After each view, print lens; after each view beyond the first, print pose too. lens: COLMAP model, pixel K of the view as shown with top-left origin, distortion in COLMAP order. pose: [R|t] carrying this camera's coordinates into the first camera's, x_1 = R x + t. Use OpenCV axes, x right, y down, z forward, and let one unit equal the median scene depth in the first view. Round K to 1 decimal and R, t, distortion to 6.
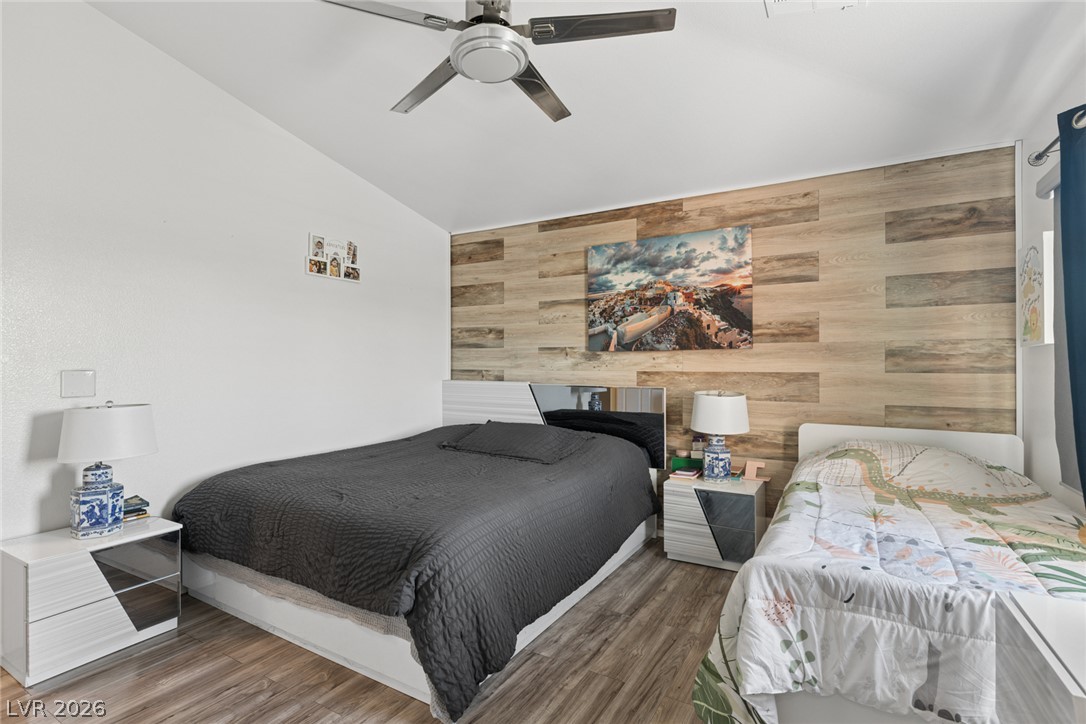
lens RADIAL K [[507.7, 0, 543.0], [0, 507.7, 362.0], [0, 0, 1]] dist [-0.002401, -0.000279]
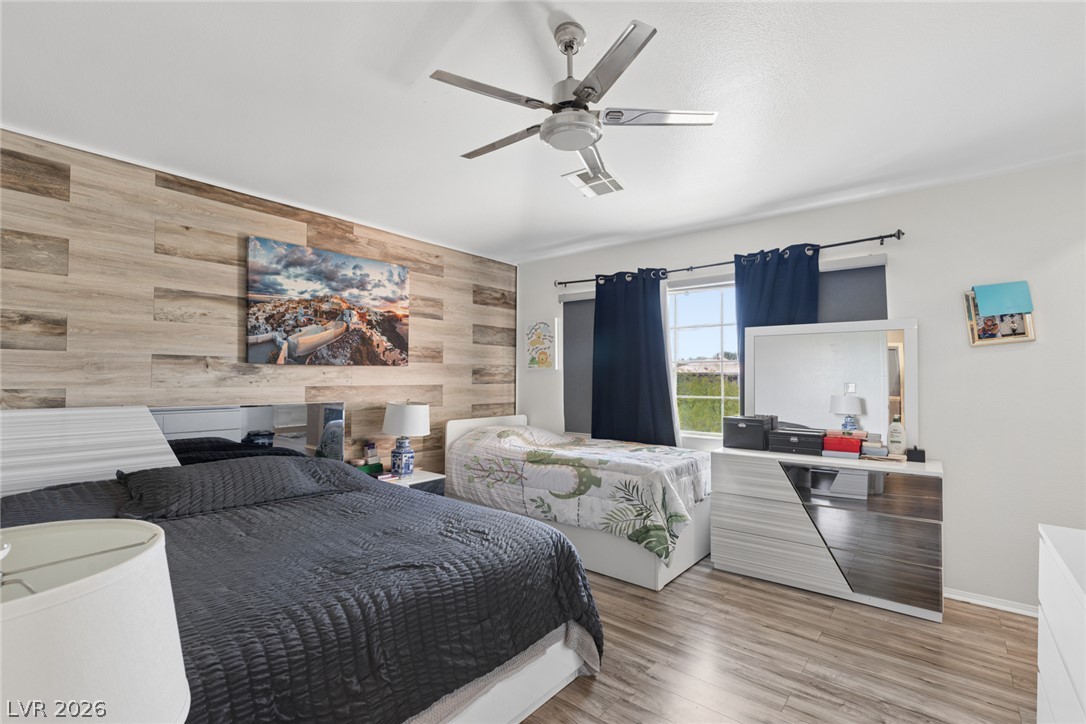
lens RADIAL K [[488.3, 0, 545.8], [0, 488.3, 360.3], [0, 0, 1]] dist [0.000750, -0.000328]
pose [[0.152996, 0.032974, 0.987676, -0.652998], [-0.010470, 0.999441, -0.031745, -0.005954], [-0.988171, -0.005484, 0.153256, 0.434612]]
